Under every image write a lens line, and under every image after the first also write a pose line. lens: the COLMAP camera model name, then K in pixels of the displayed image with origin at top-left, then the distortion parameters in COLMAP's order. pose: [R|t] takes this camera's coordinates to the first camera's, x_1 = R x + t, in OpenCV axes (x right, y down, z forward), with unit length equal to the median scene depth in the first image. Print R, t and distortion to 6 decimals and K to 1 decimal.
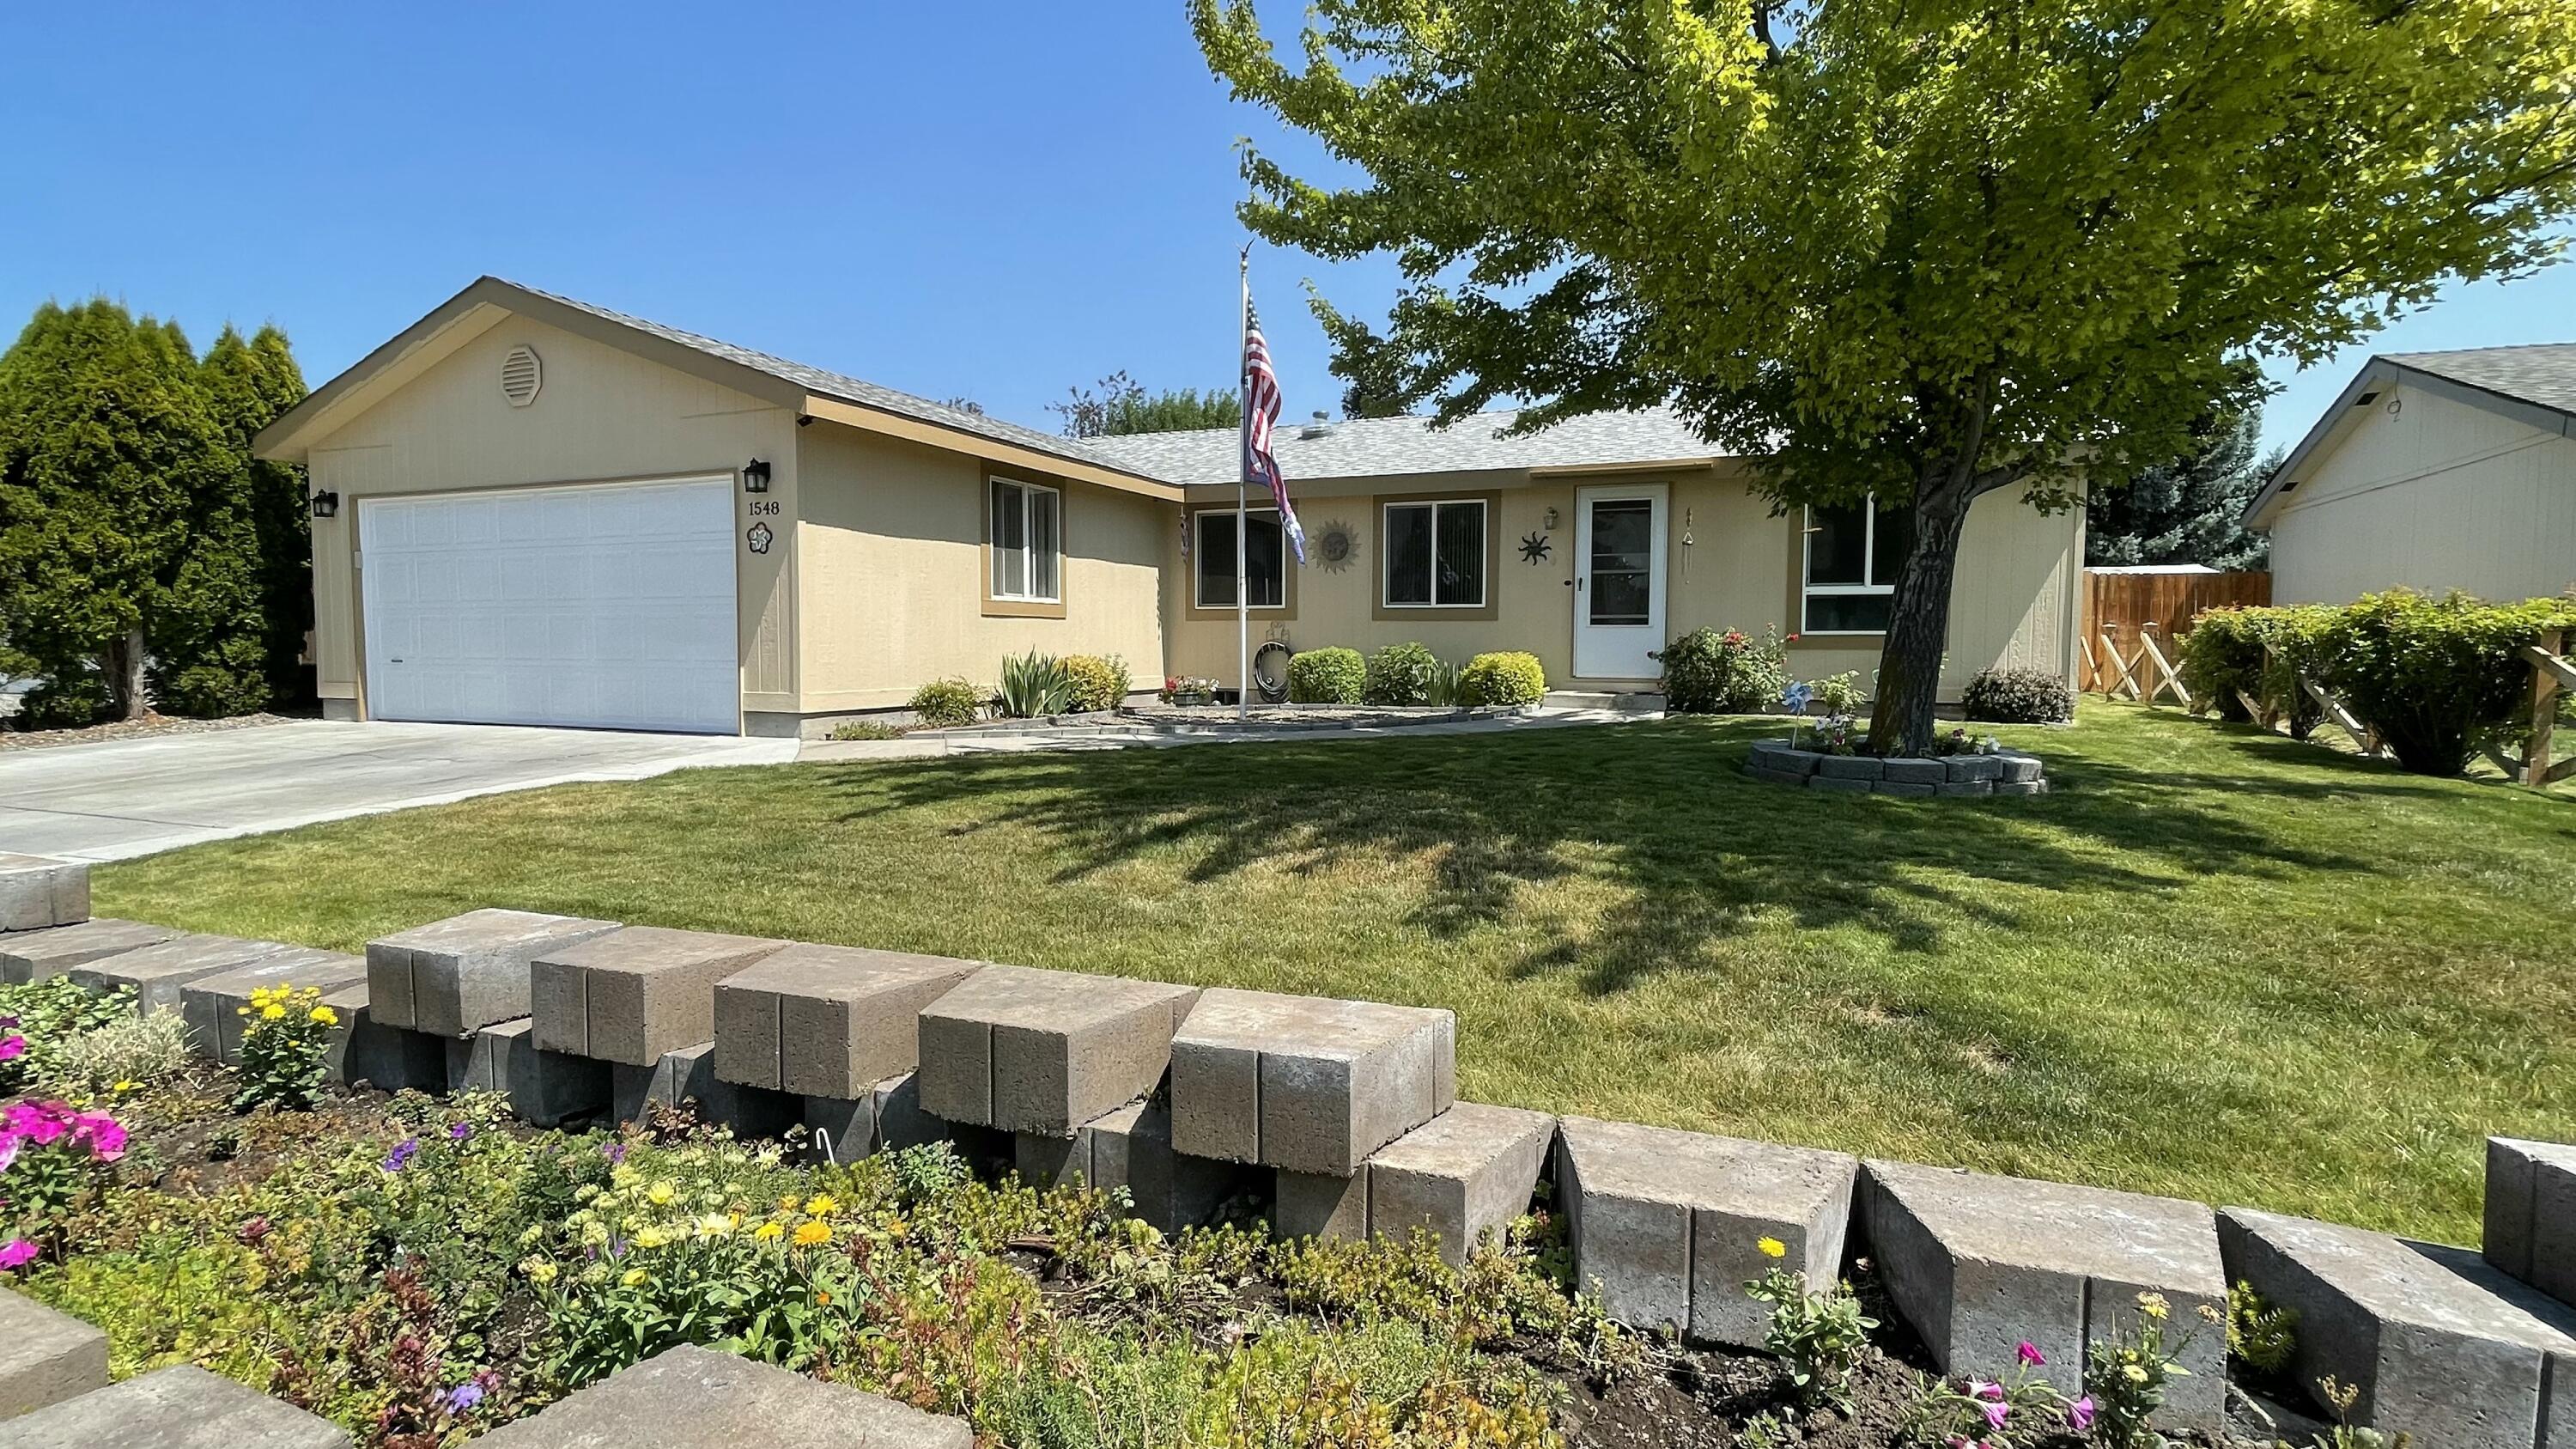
lens RADIAL K [[1237.2, 0, 1291.3], [0, 1237.2, 719.2], [0, 0, 1]] dist [-0.000866, 0.000459]
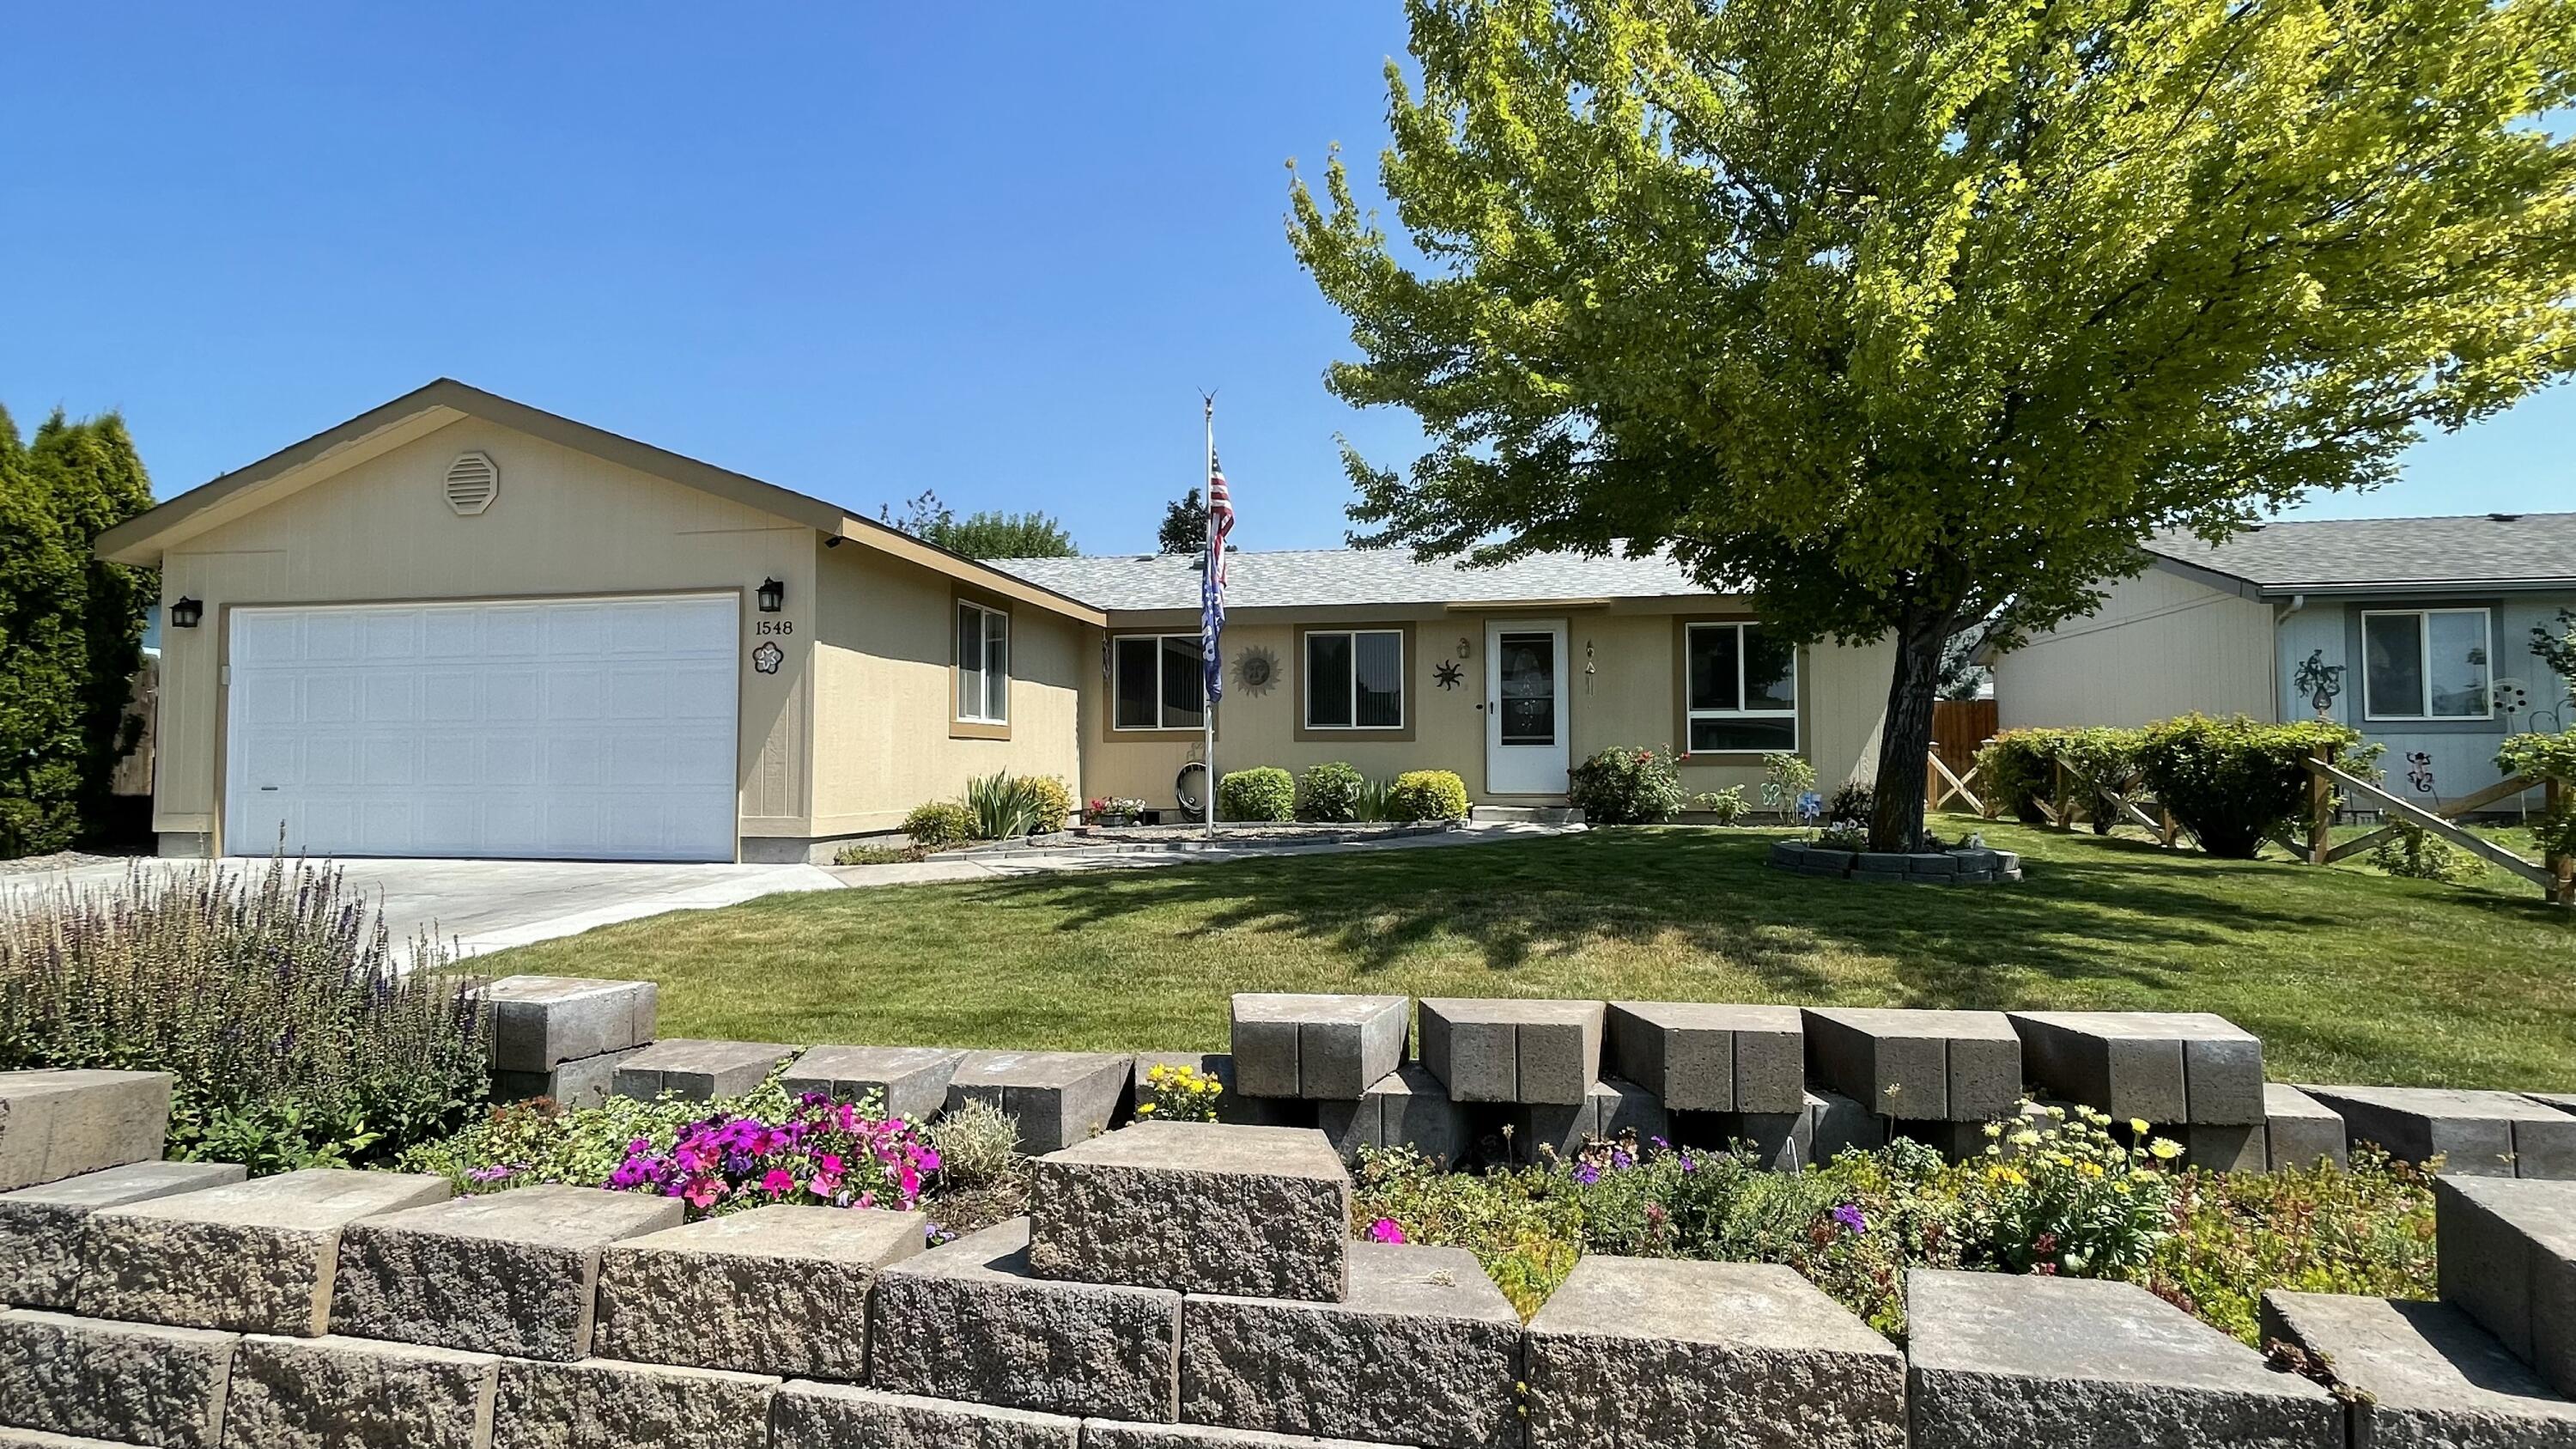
lens RADIAL K [[1237.2, 0, 1291.3], [0, 1237.2, 719.2], [0, 0, 1]] dist [-0.000866, 0.000459]
pose [[0.976581, 0.002007, 0.215139, -0.195136], [0.019379, 0.995071, -0.097254, 0.003880], [-0.214274, 0.099145, 0.971729, -0.025280]]
